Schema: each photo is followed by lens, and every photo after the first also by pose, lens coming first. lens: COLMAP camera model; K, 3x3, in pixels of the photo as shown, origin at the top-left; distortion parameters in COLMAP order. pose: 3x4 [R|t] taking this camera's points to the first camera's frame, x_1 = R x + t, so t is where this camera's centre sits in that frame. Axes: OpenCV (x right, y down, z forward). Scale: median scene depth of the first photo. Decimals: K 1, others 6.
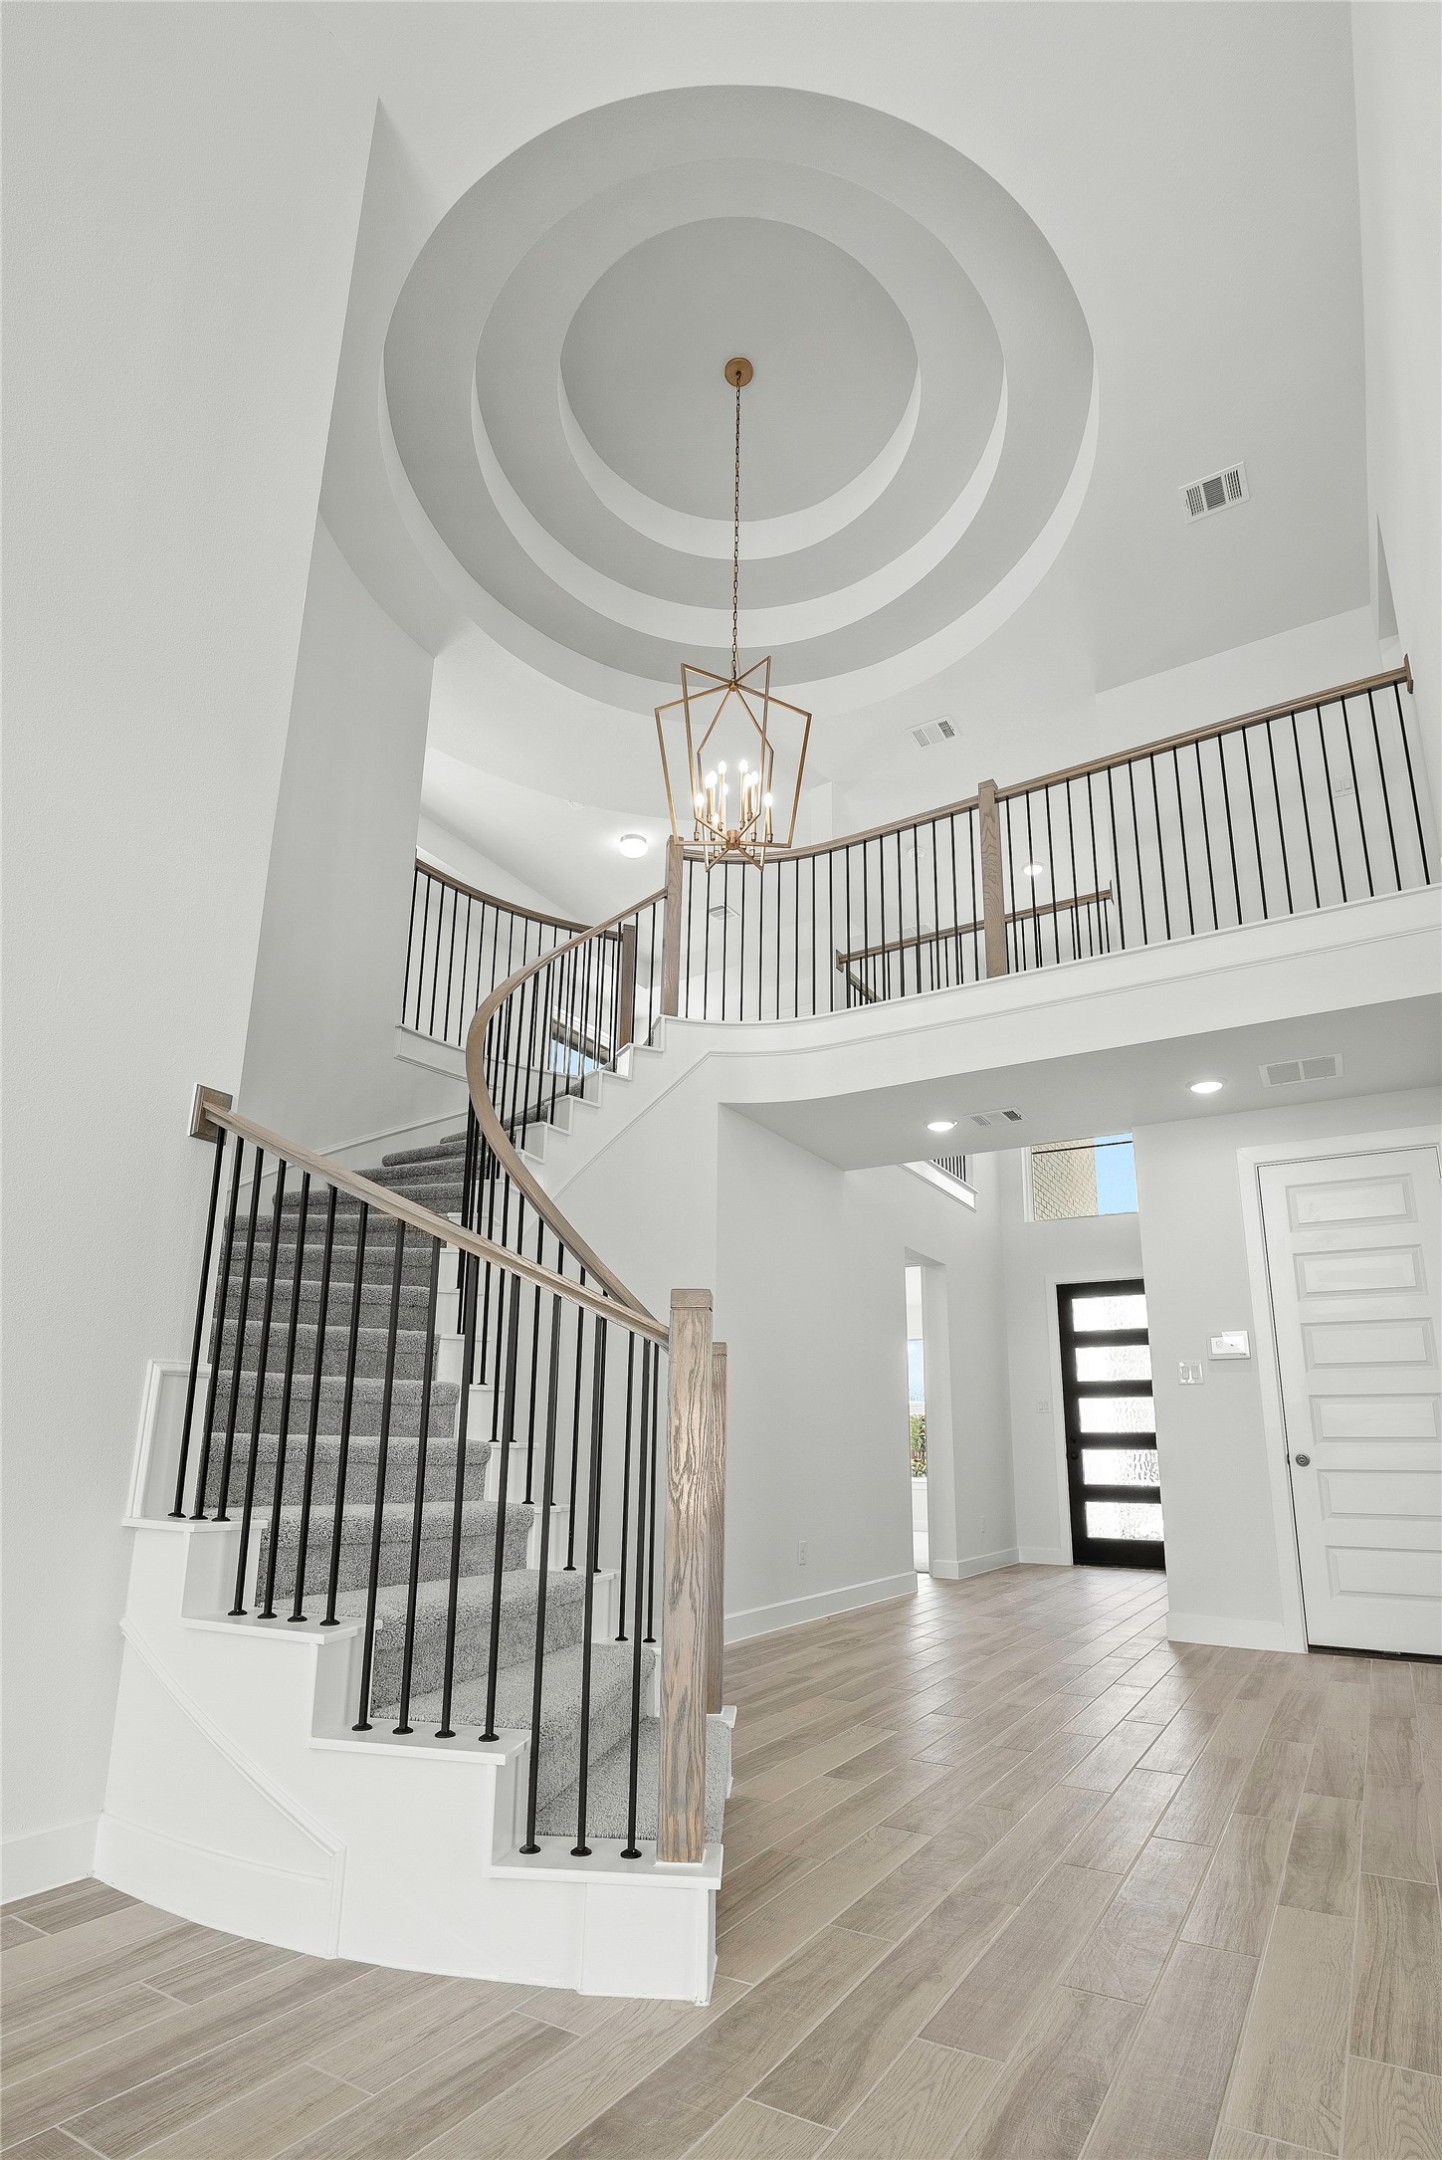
lens RADIAL K [[1084.2, 0, 714.7], [0, 1084.2, 1184.4], [0, 0, 1]] dist [-0.007571, -0.000637]
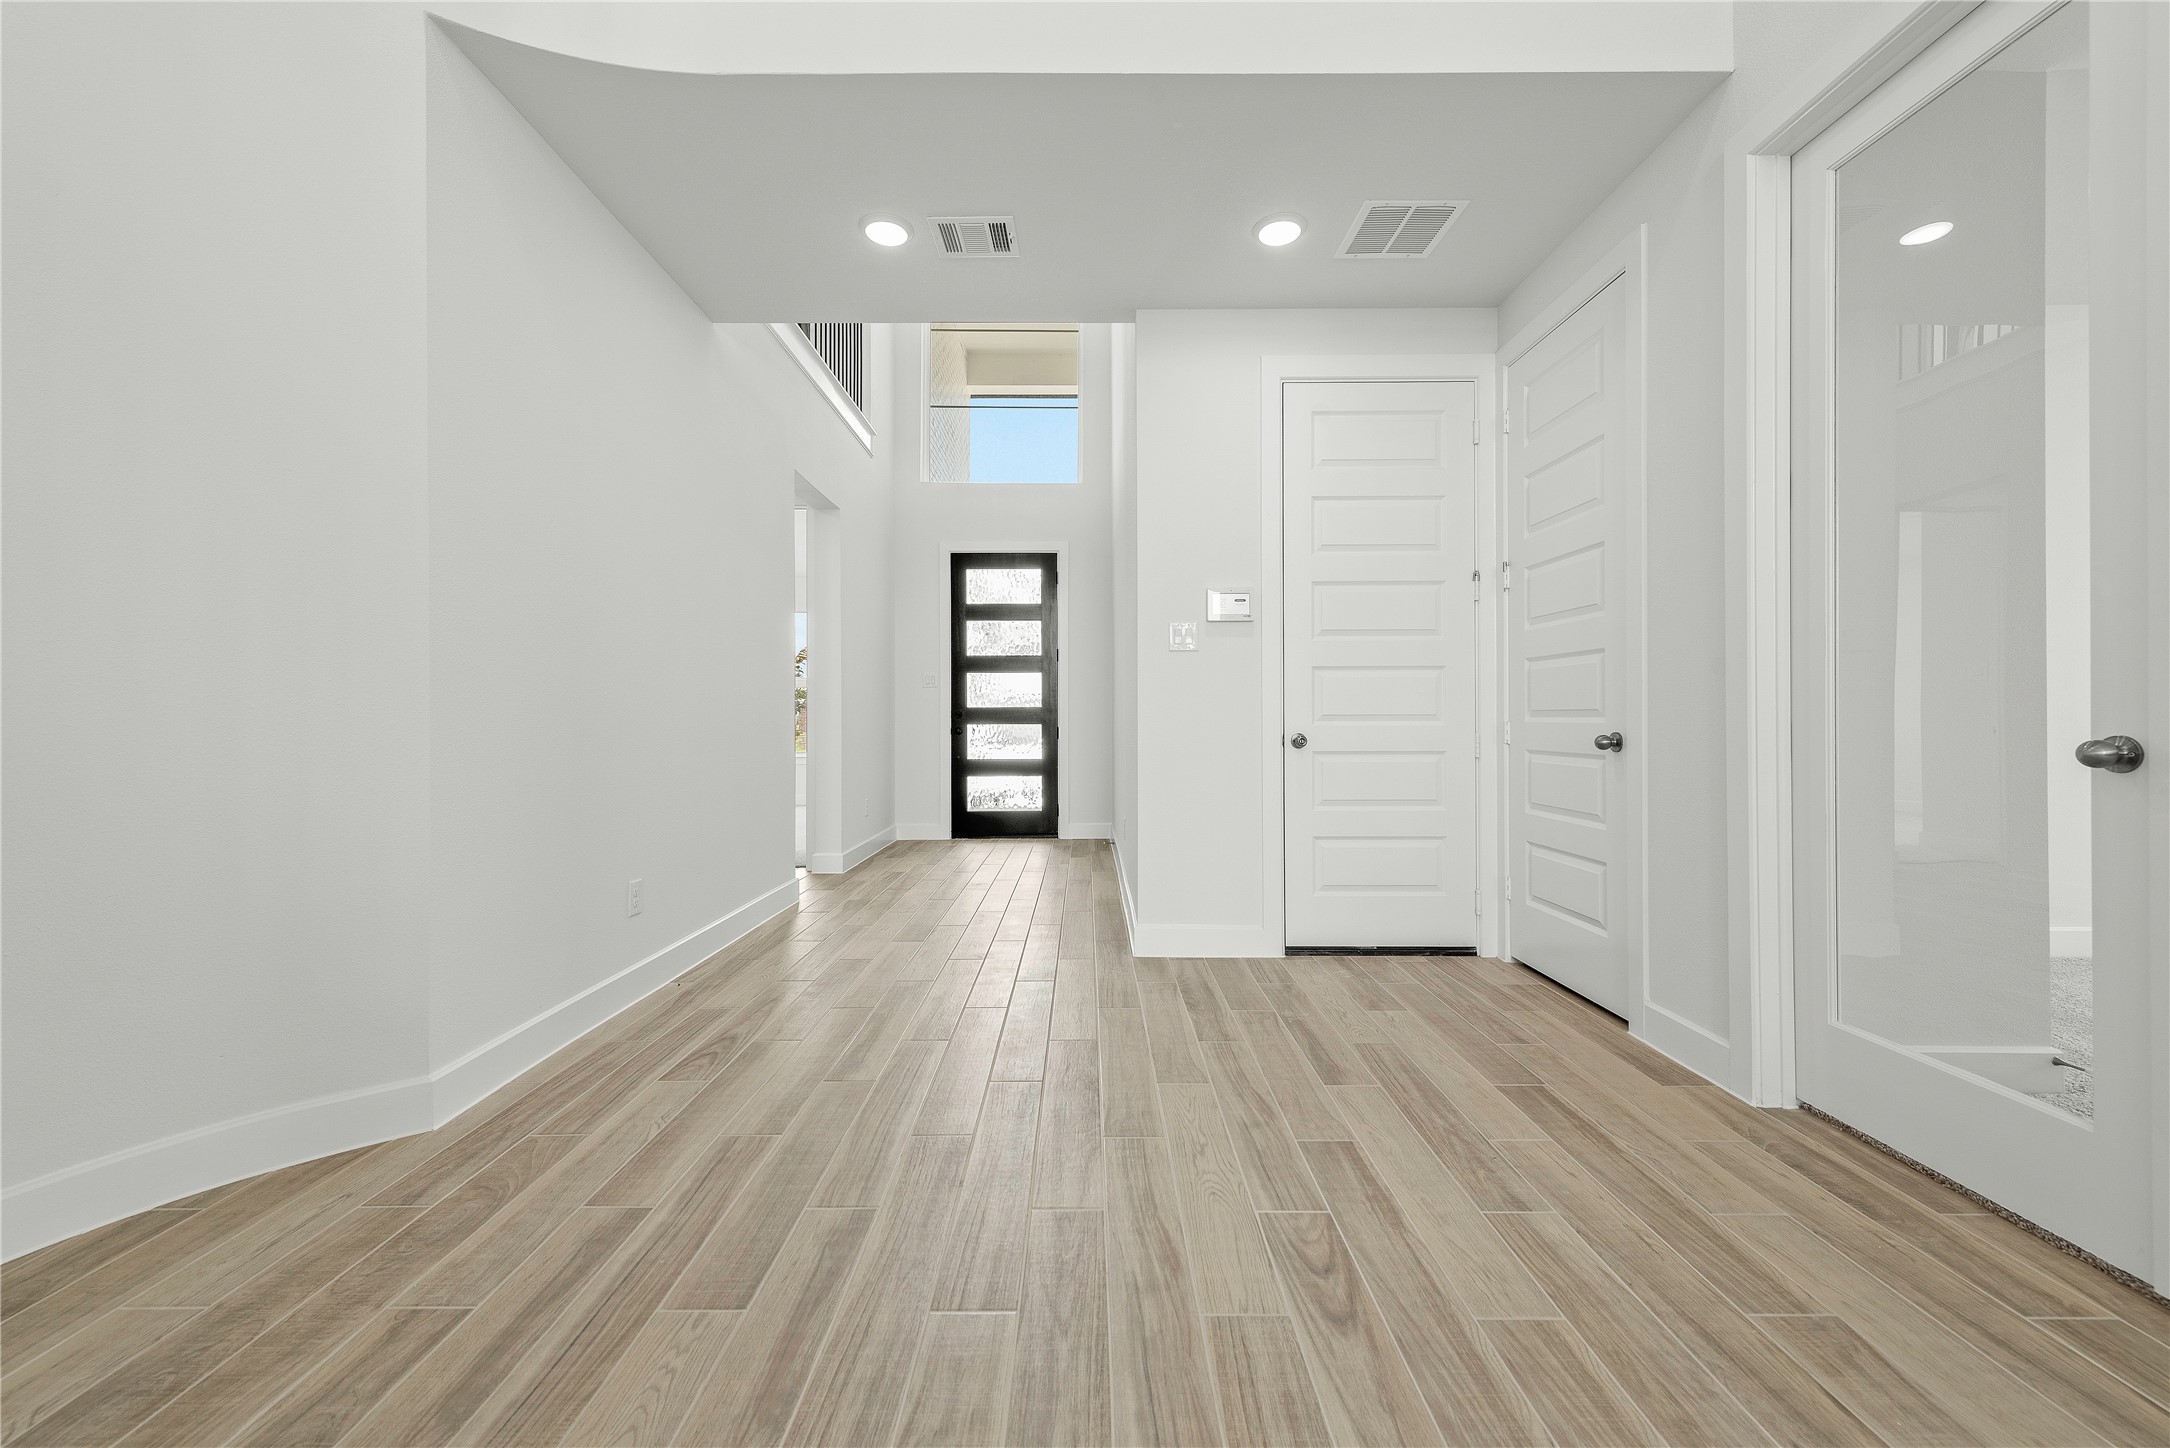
lens RADIAL K [[853.8, 0, 1087.1], [0, 853.8, 722.2], [0, 0, 1]] dist [0.004180, -0.000775]
pose [[0.851824, -0.013830, 0.523645, 0.034765], [-0.113983, 0.970805, 0.211058, 0.079696], [-0.511277, -0.239471, 0.825379, 0.362451]]
